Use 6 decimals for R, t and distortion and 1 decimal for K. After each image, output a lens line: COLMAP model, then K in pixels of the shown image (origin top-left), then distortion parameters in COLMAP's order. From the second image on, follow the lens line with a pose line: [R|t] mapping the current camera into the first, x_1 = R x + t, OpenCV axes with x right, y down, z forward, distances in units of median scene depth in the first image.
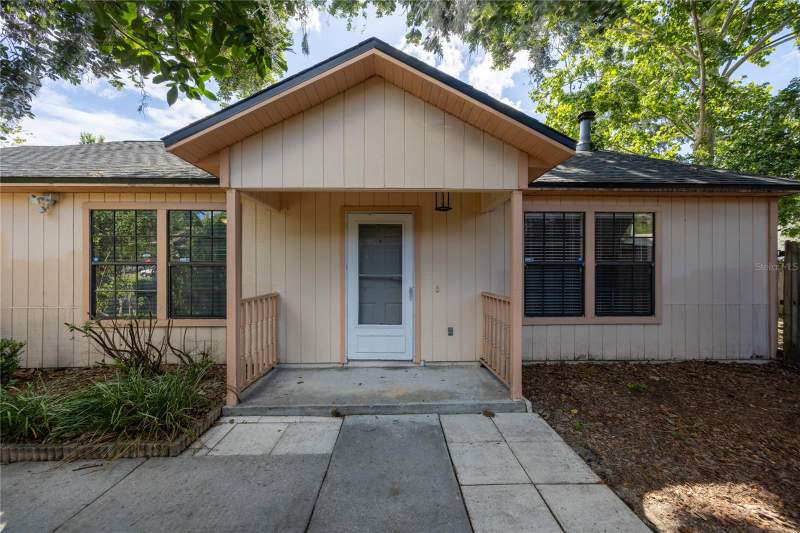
lens RADIAL K [[302.7, 0, 400.8], [0, 302.7, 269.7], [0, 0, 1]] dist [0.000110, -0.000002]
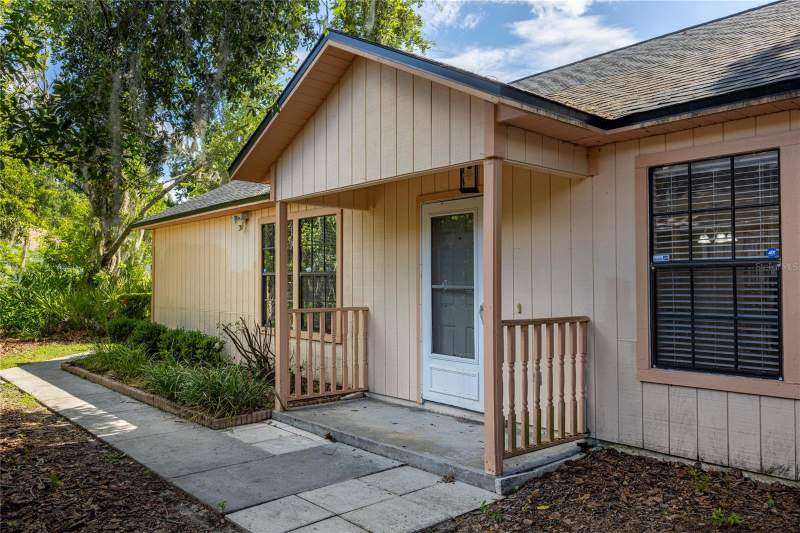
lens RADIAL K [[613.6, 0, 400.5], [0, 613.6, 268.4], [0, 0, 1]] dist [-0.008736, -0.000512]
pose [[0.638357, -0.018468, -0.769519, 0.988507], [0.005098, 0.999792, -0.019765, 0.004450], [0.769723, 0.008694, 0.638318, -0.013552]]
